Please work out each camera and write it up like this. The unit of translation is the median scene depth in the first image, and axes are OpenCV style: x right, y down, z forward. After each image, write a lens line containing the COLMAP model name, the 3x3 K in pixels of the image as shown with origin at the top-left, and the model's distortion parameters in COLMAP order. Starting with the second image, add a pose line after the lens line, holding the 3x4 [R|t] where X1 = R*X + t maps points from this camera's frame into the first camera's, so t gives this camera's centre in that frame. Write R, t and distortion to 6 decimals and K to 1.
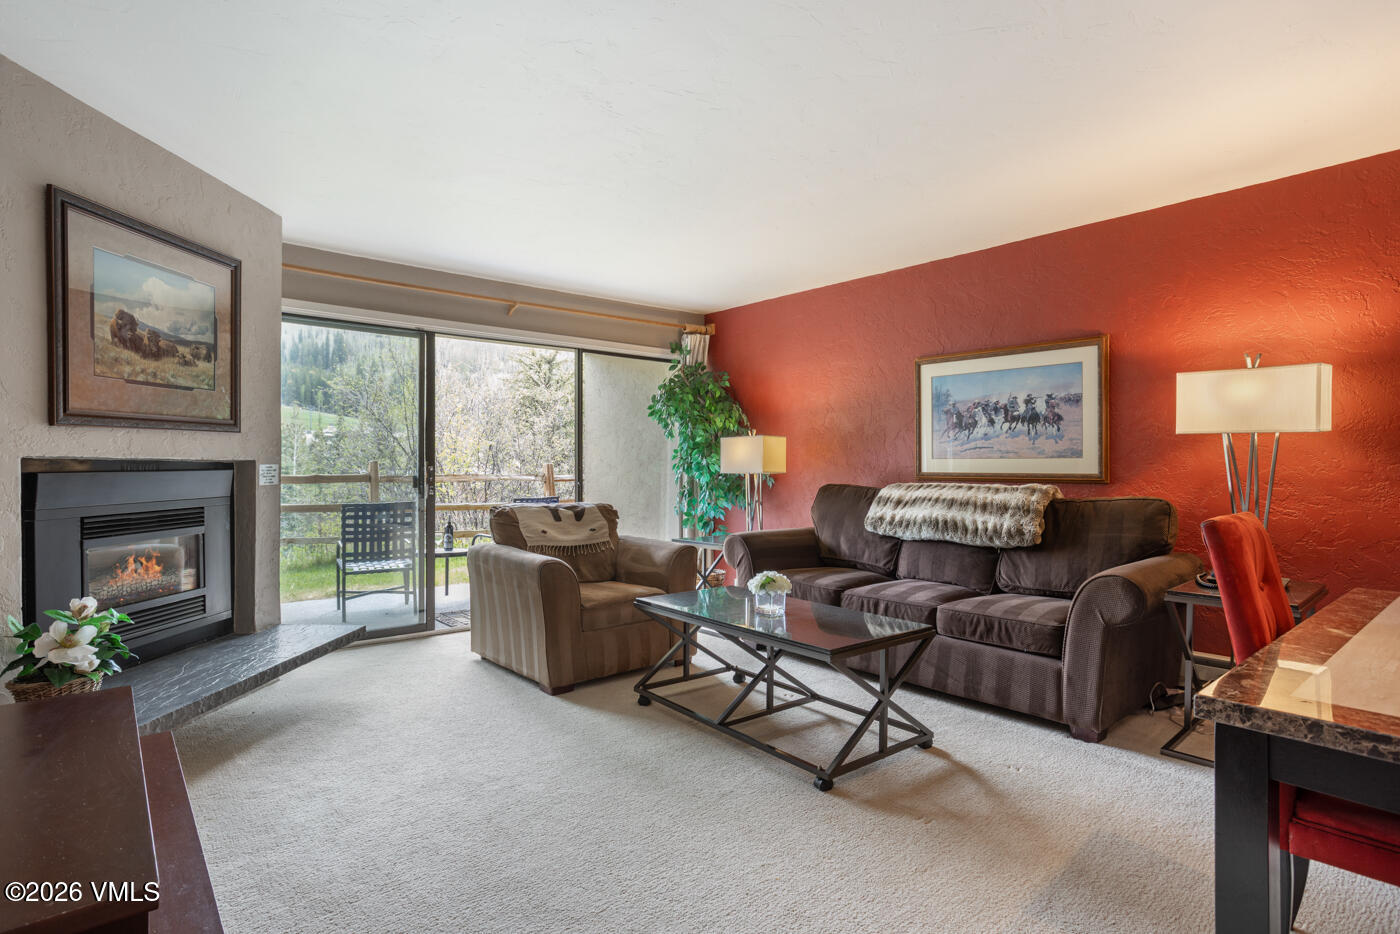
lens RADIAL K [[716.2, 0, 700.0], [0, 716.2, 467.0], [0, 0, 1]] dist [0.000934, 0.000320]
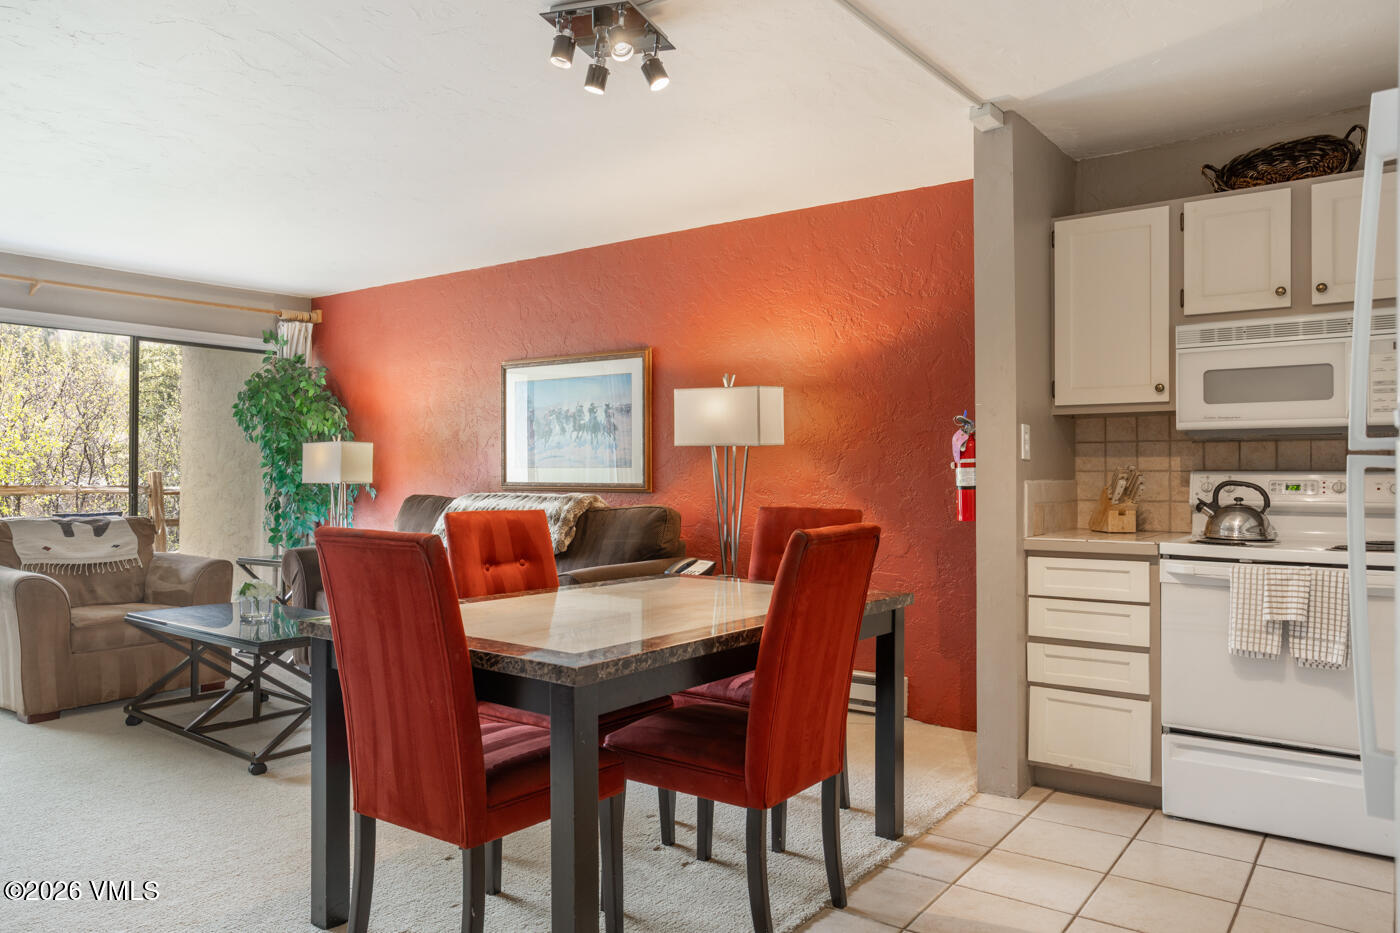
lens RADIAL K [[991.3, 0, 673.6], [0, 991.3, 466.2], [0, 0, 1]] dist [0.000329, 0.065938]
pose [[0.981513, 0.004587, 0.191341, 0.296550], [-0.002330, 0.999925, -0.012023, 0.001825], [-0.191382, 0.011355, 0.981450, -0.356512]]
